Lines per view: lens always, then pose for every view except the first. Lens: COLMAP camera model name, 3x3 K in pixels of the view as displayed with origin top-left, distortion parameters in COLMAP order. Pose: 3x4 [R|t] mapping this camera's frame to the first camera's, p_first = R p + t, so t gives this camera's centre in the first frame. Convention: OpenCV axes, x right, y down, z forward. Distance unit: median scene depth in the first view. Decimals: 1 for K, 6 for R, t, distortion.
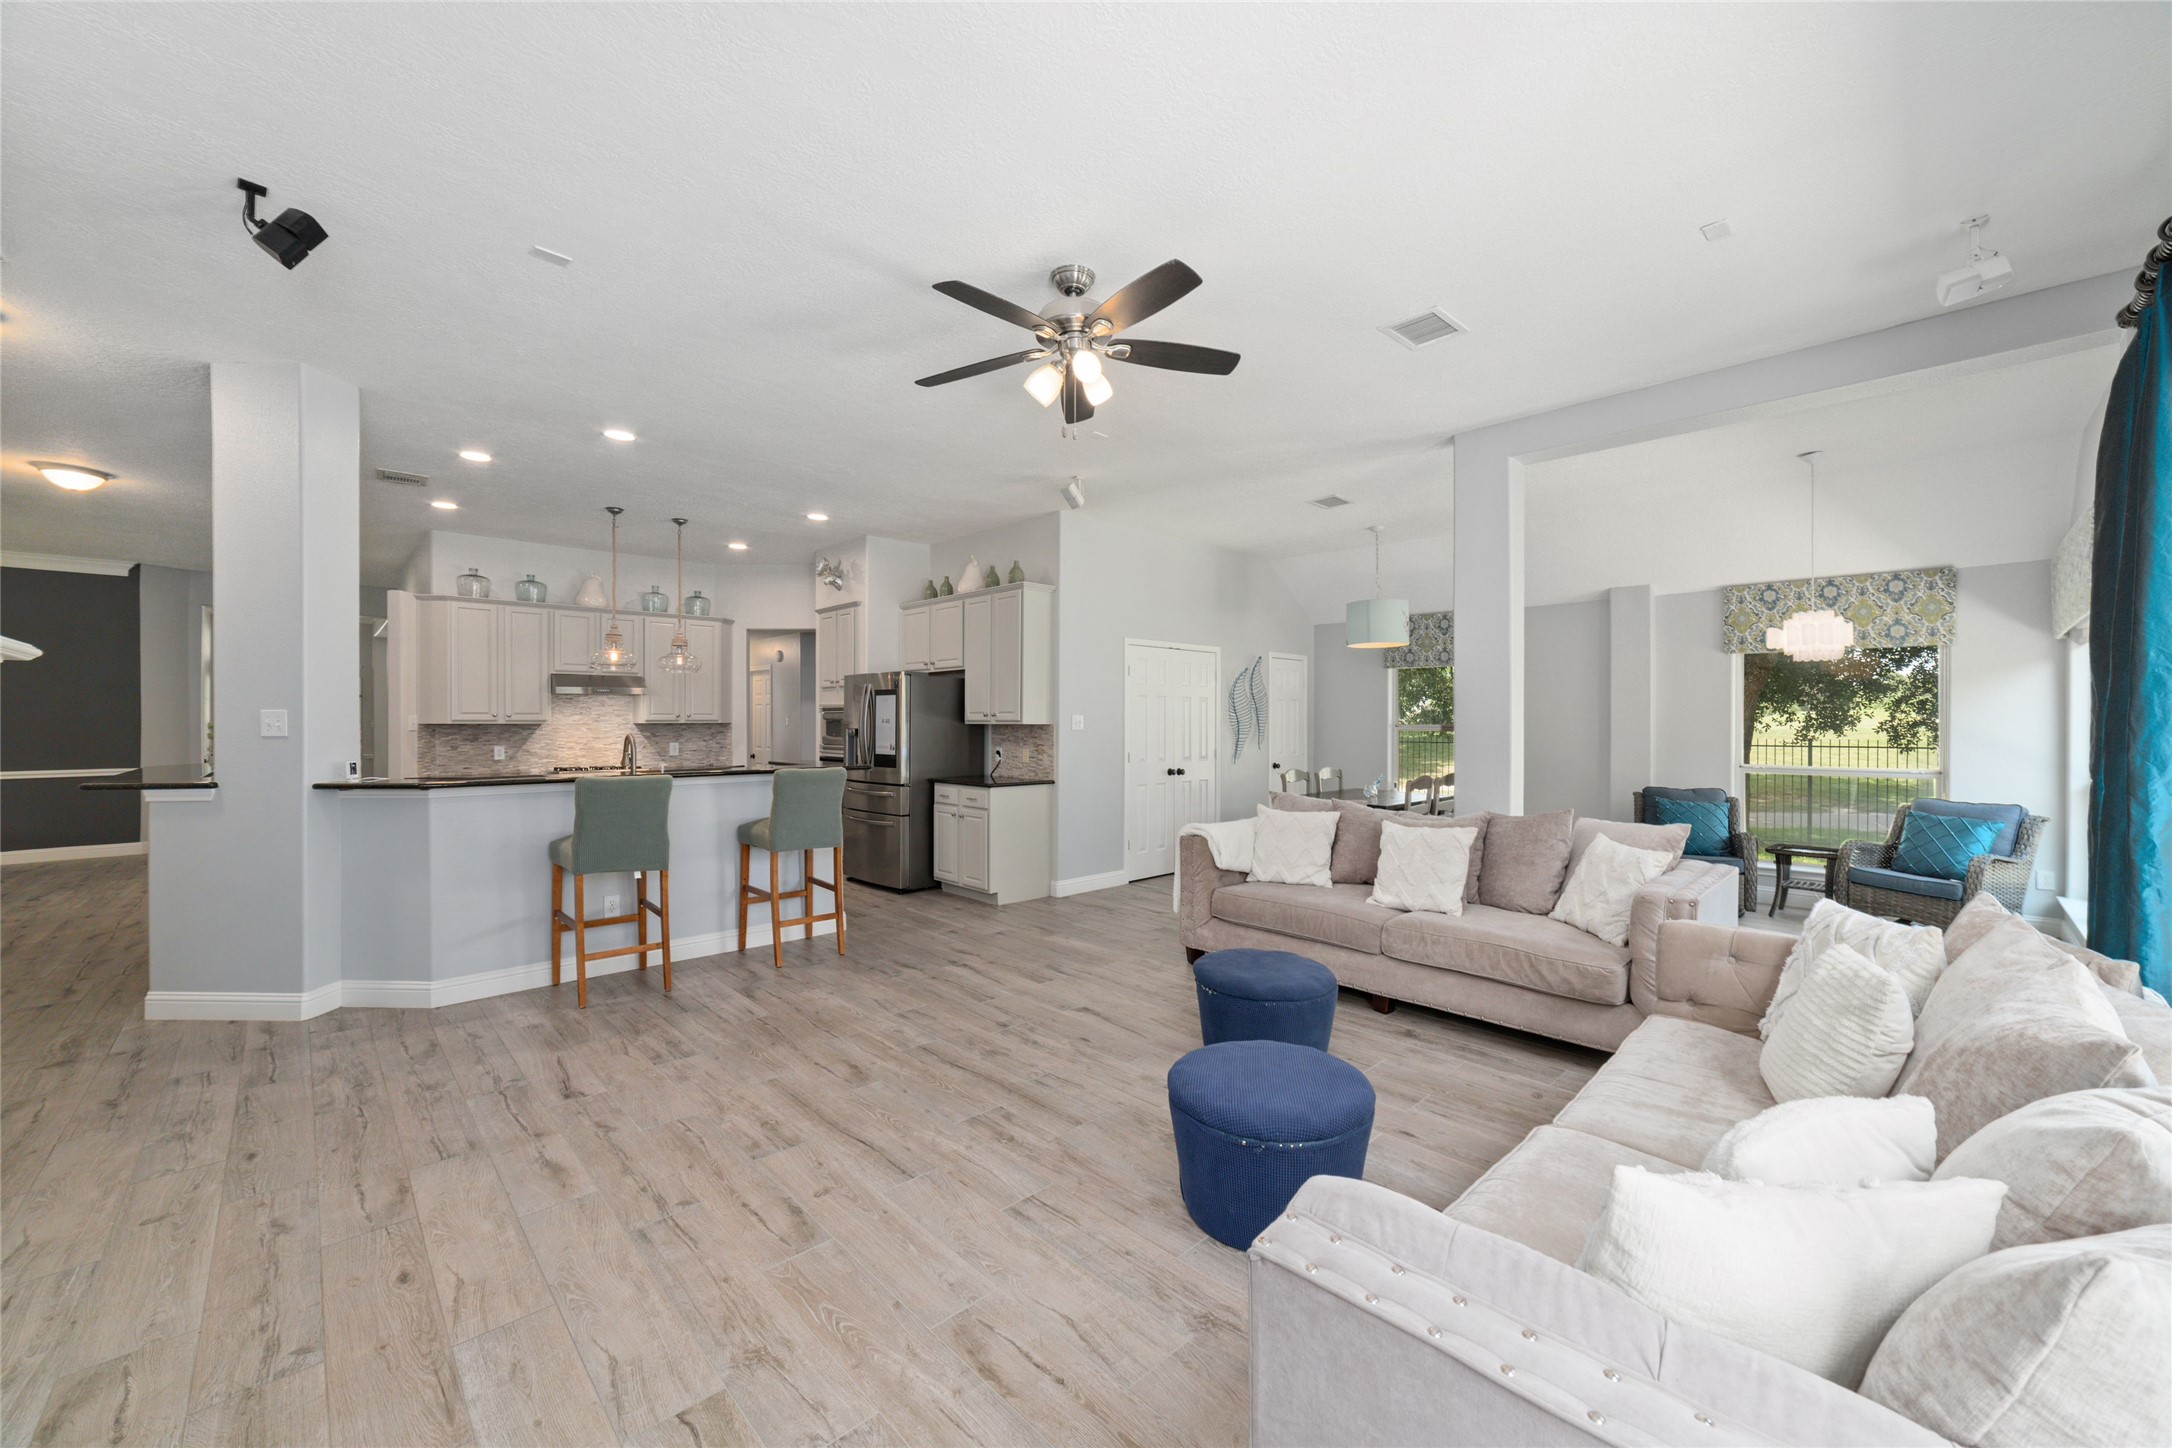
lens RADIAL K [[831.7, 0, 1089.8], [0, 831.7, 721.1], [0, 0, 1]] dist [-0.022165, 0.006463]
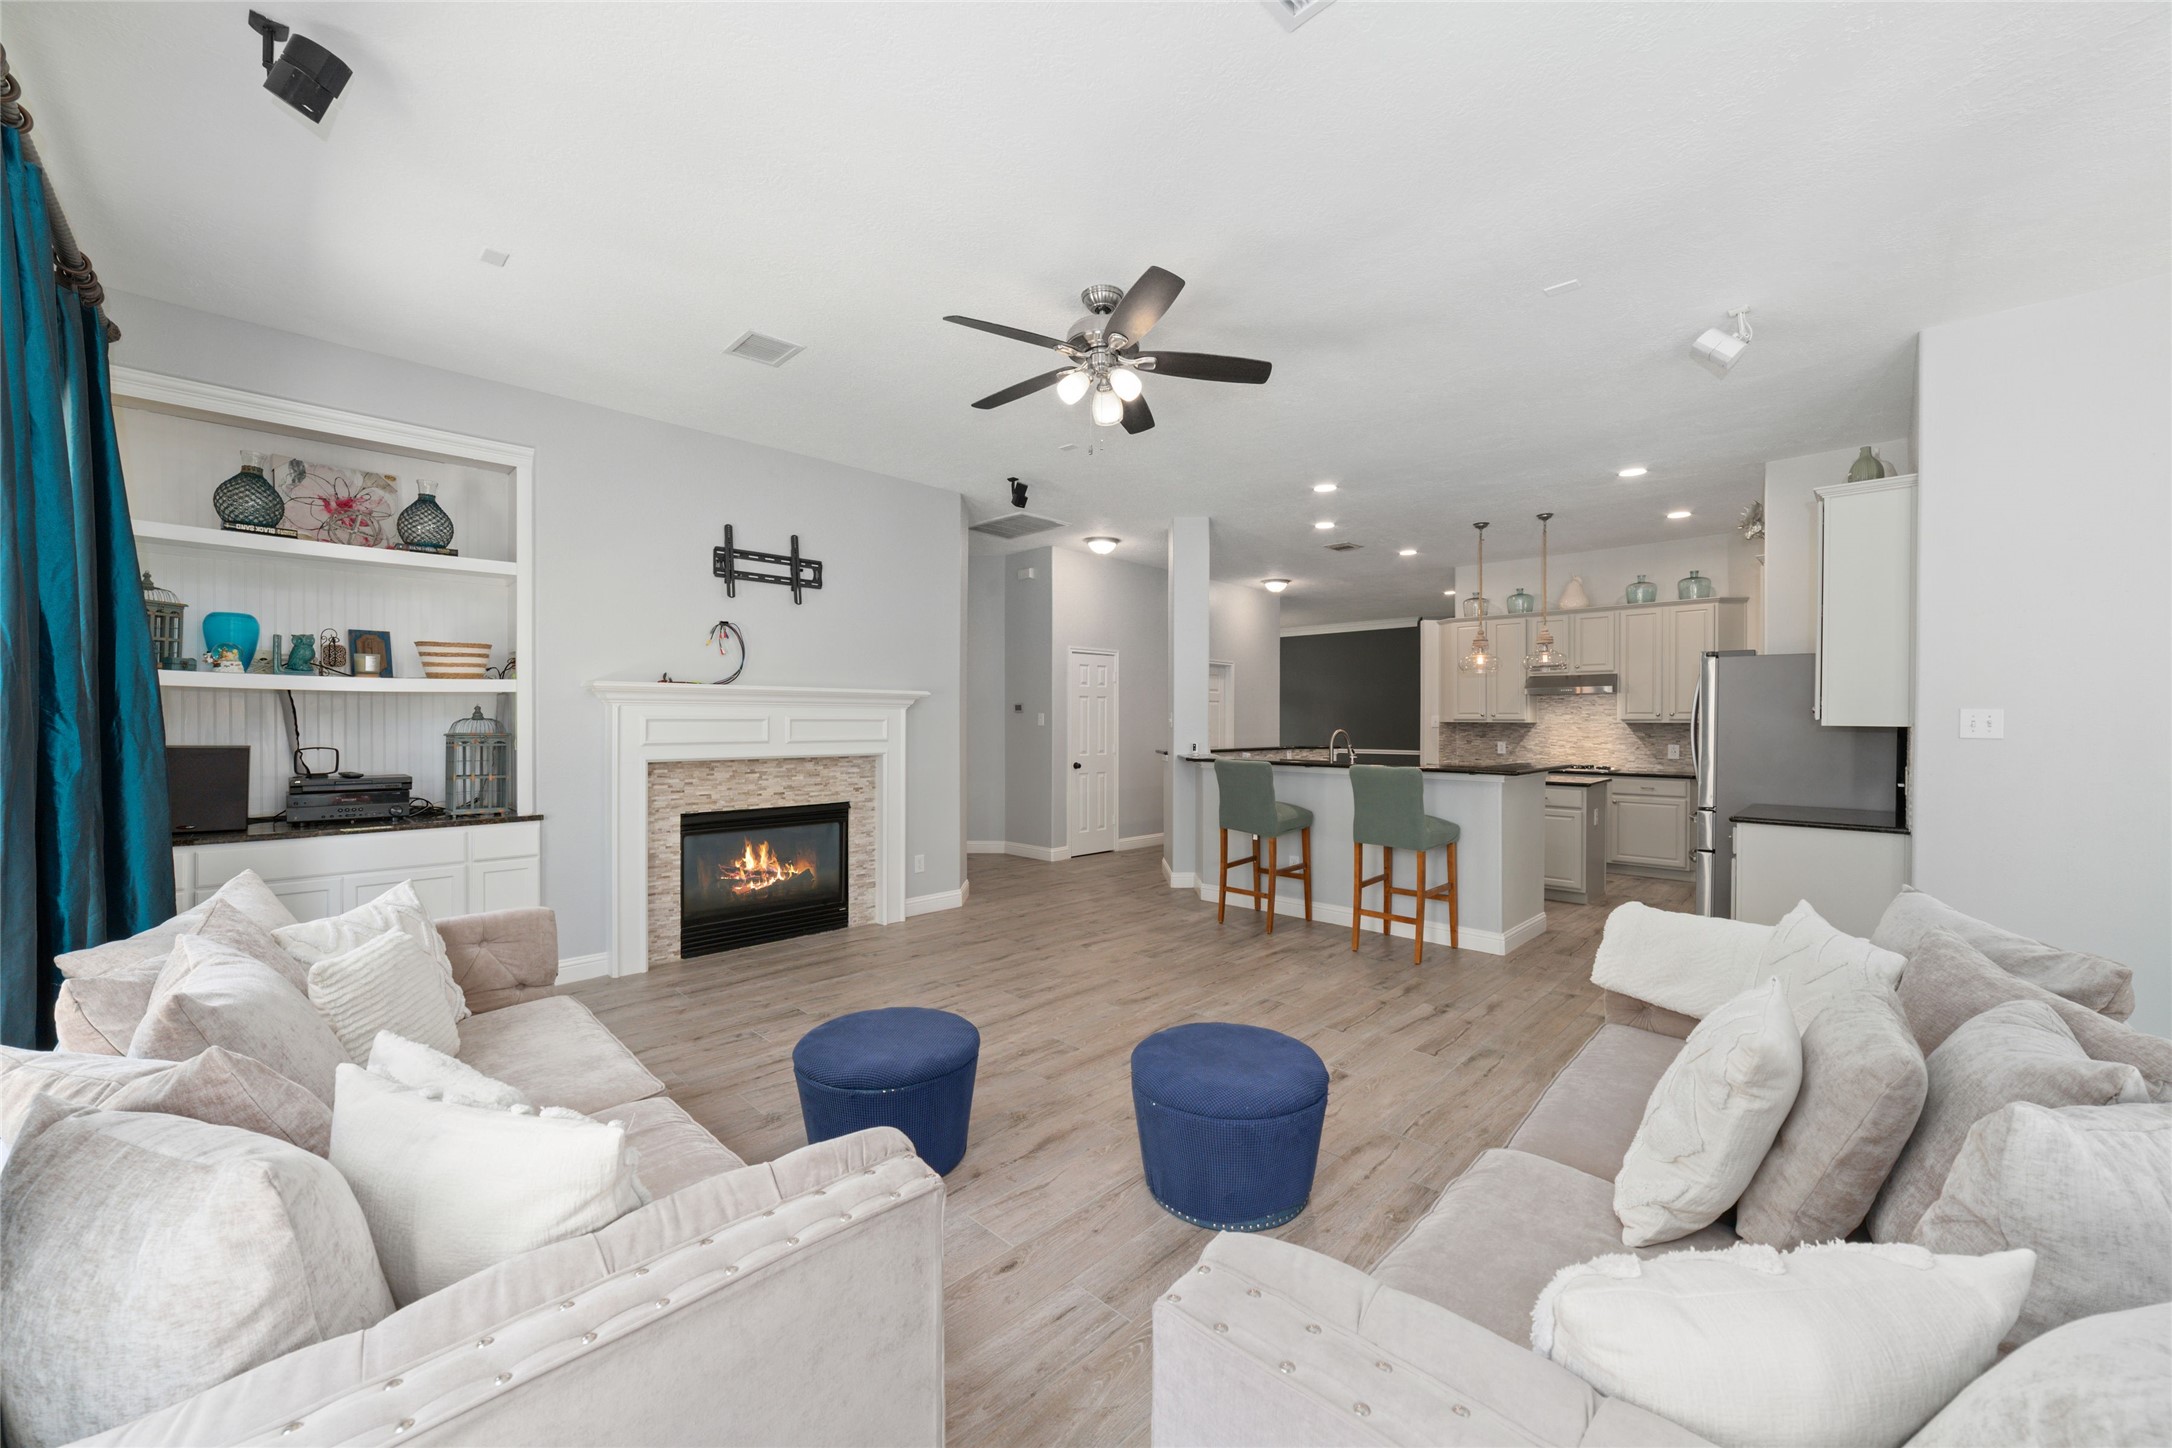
lens RADIAL K [[831.7, 0, 1089.3], [0, 831.7, 722.9], [0, 0, 1]] dist [-0.022165, 0.006463]
pose [[0.026769, 0.003614, -0.999635, 0.493791], [-0.002373, 0.999991, 0.003551, 0.001004], [0.999639, 0.002277, 0.026777, 0.457953]]
